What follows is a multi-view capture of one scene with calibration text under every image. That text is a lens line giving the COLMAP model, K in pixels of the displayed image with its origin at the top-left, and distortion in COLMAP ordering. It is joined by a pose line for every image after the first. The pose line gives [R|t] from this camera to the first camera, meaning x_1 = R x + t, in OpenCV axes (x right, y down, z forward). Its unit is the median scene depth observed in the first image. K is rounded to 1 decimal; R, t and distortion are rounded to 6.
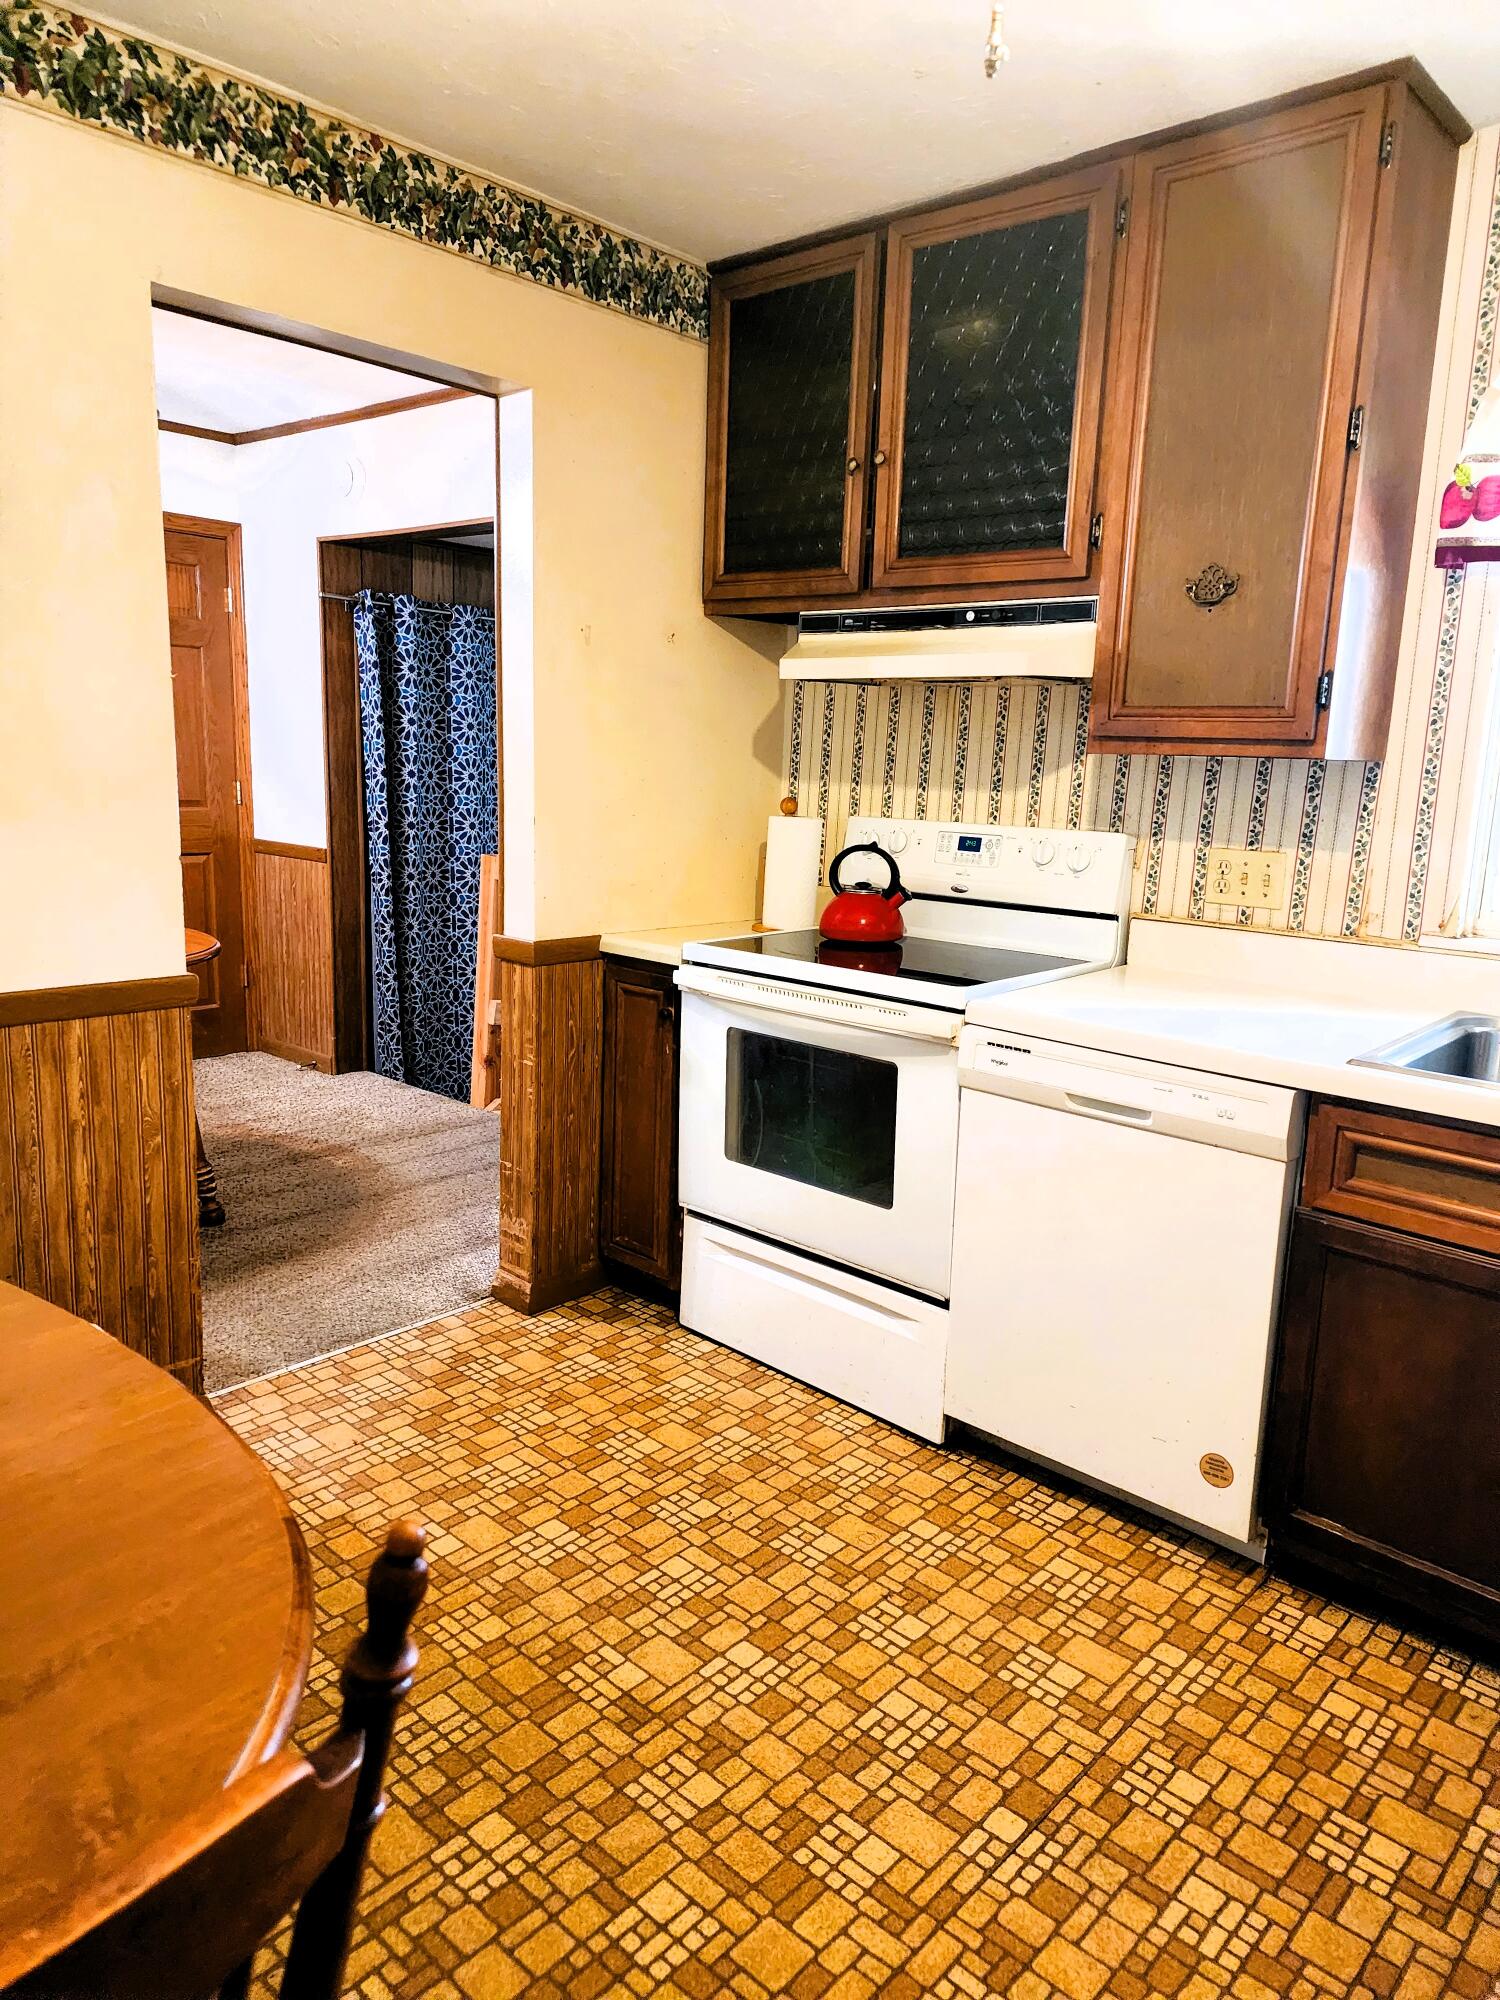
lens RADIAL K [[1333.7, 0, 772.4], [0, 1333.7, 993.3], [0, 0, 1]] dist [0.077607, -0.066599]
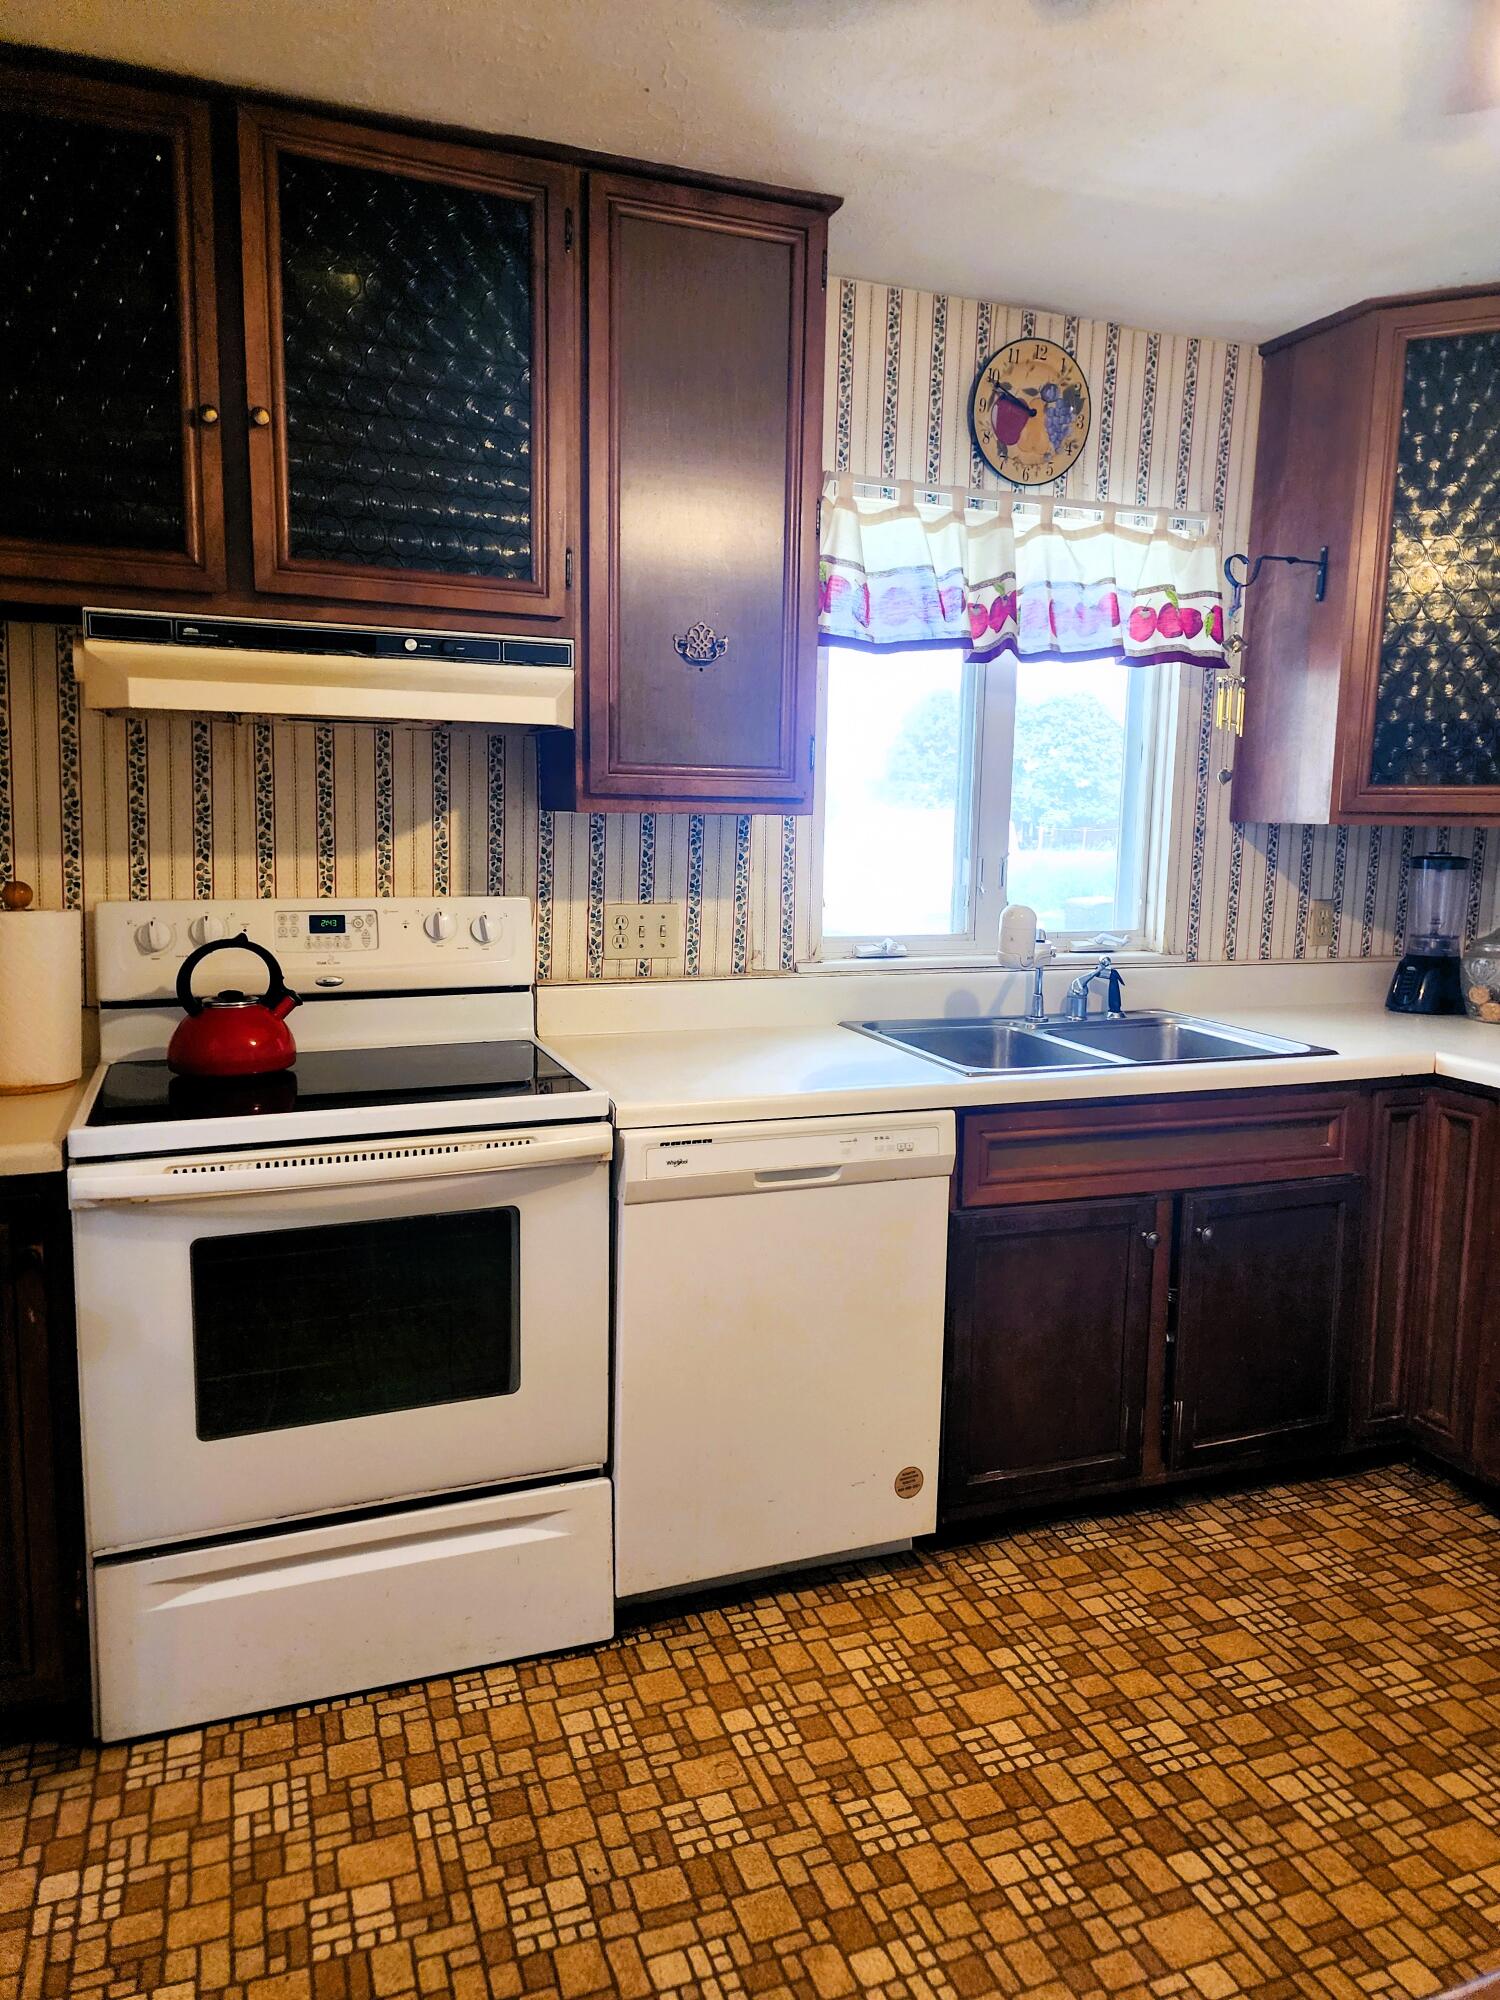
lens RADIAL K [[1349.4, 0, 748.6], [0, 1349.4, 980.5], [0, 0, 1]] dist [0.096149, -0.080366]
pose [[0.455954, -0.135677, 0.879601, -0.544816], [0.162918, 0.984336, 0.067381, -0.112050], [-0.874965, 0.112580, 0.470916, 0.492844]]
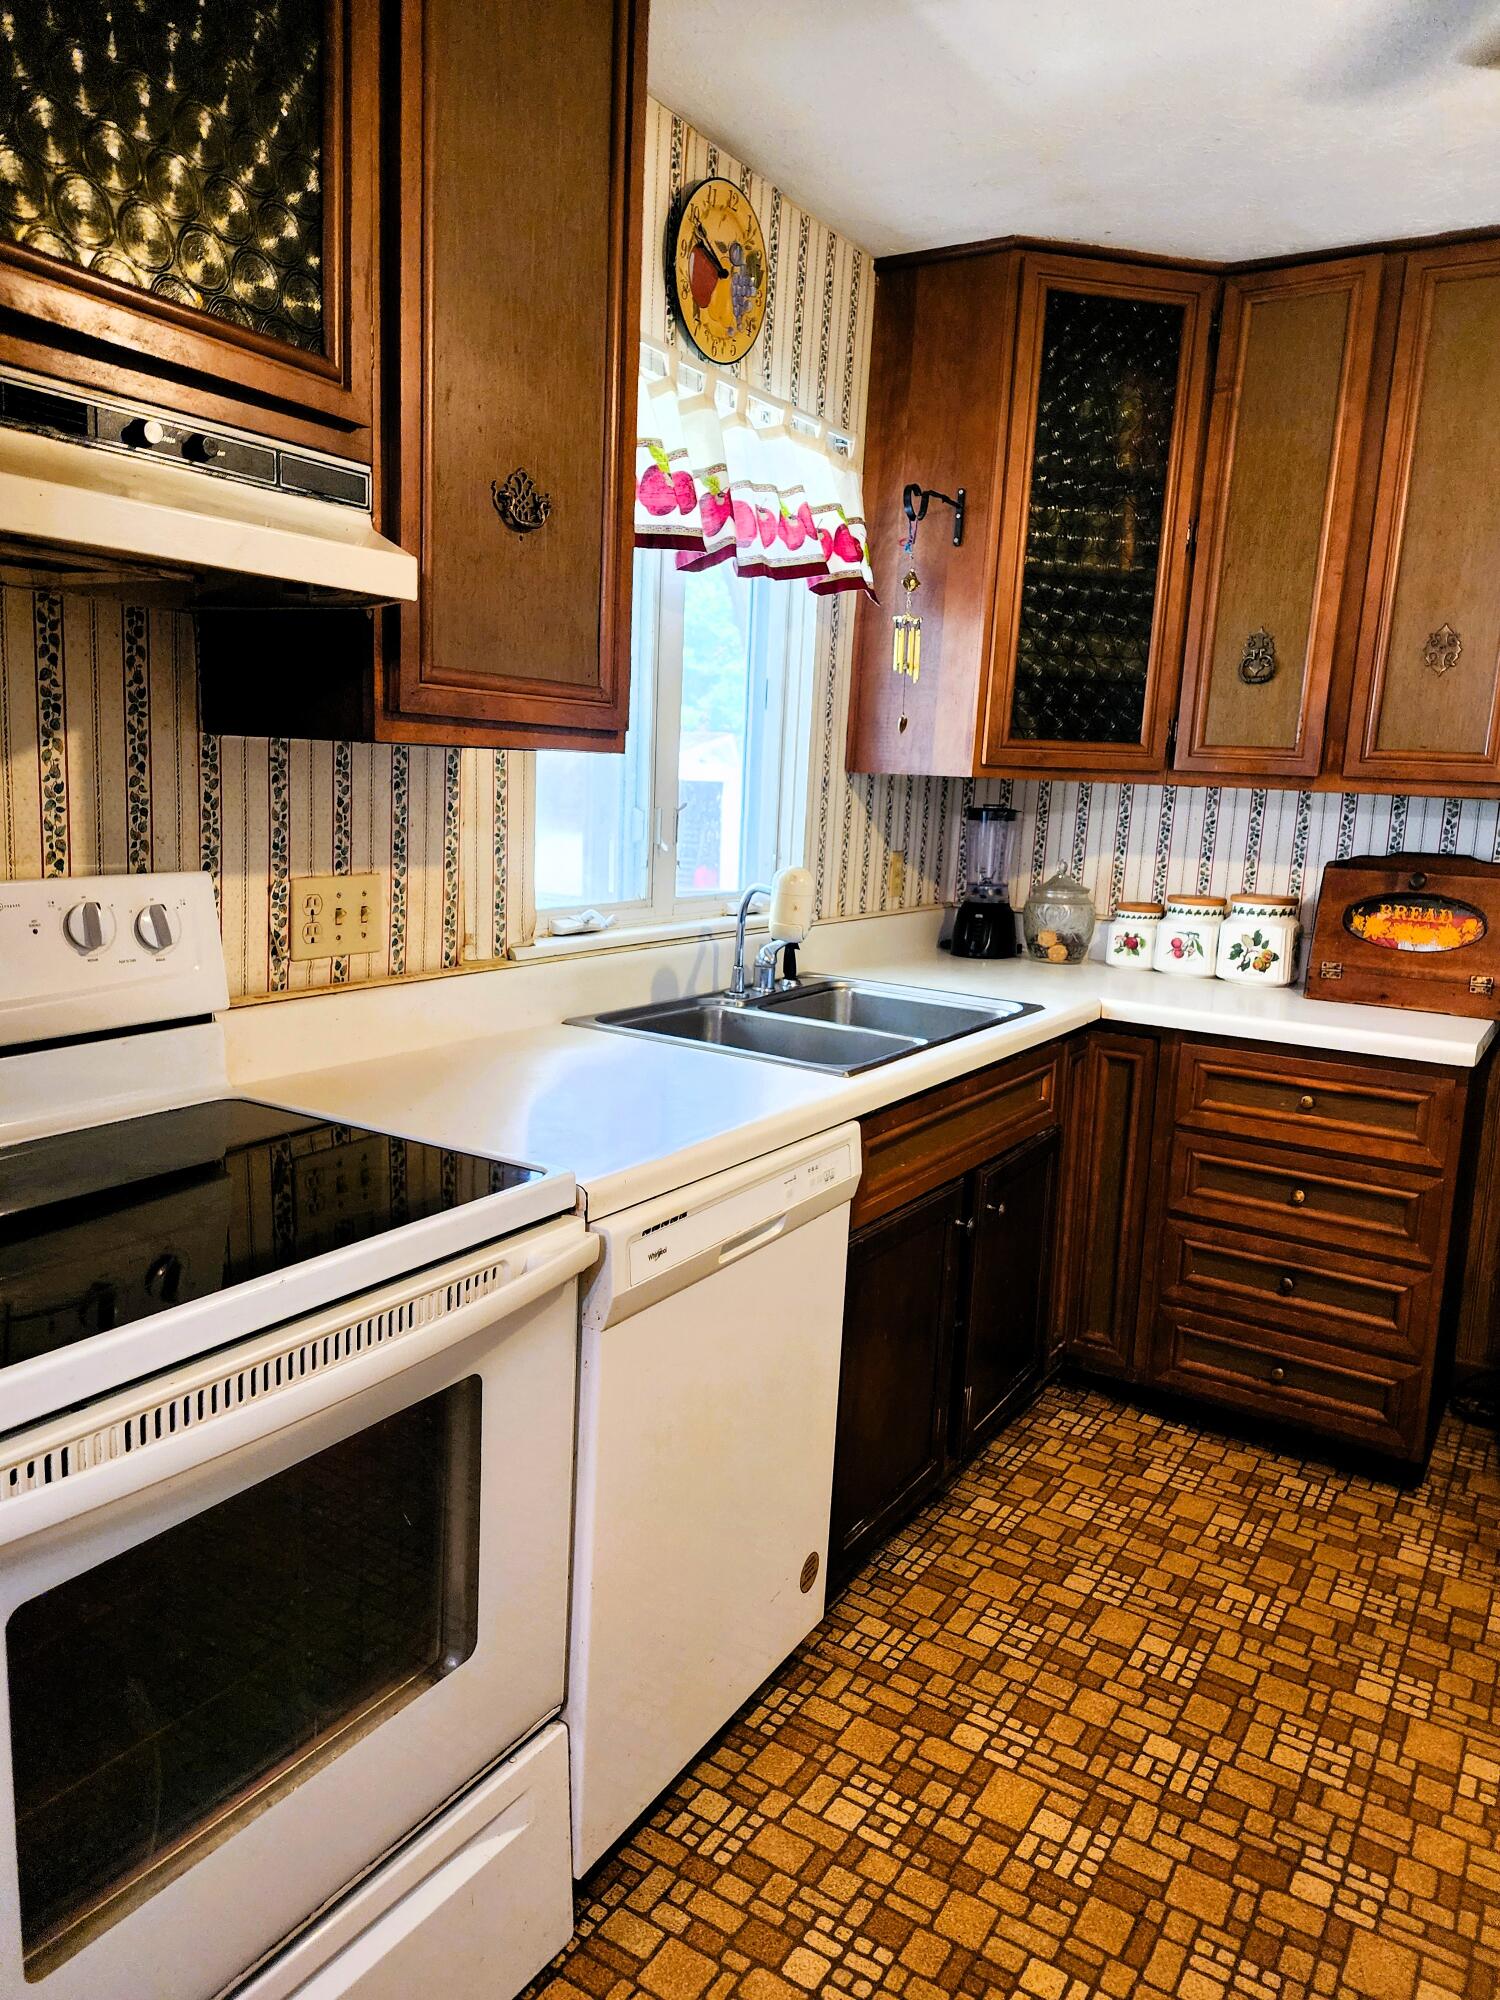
lens RADIAL K [[1365.8, 0, 763.8], [0, 1365.8, 992.2], [0, 0, 1]] dist [0.067237, -0.058746]
pose [[-0.171086, -0.197625, 0.965233, -0.402158], [0.133119, 0.966057, 0.221389, -0.187888], [-0.976222, 0.166367, -0.138971, 0.959280]]
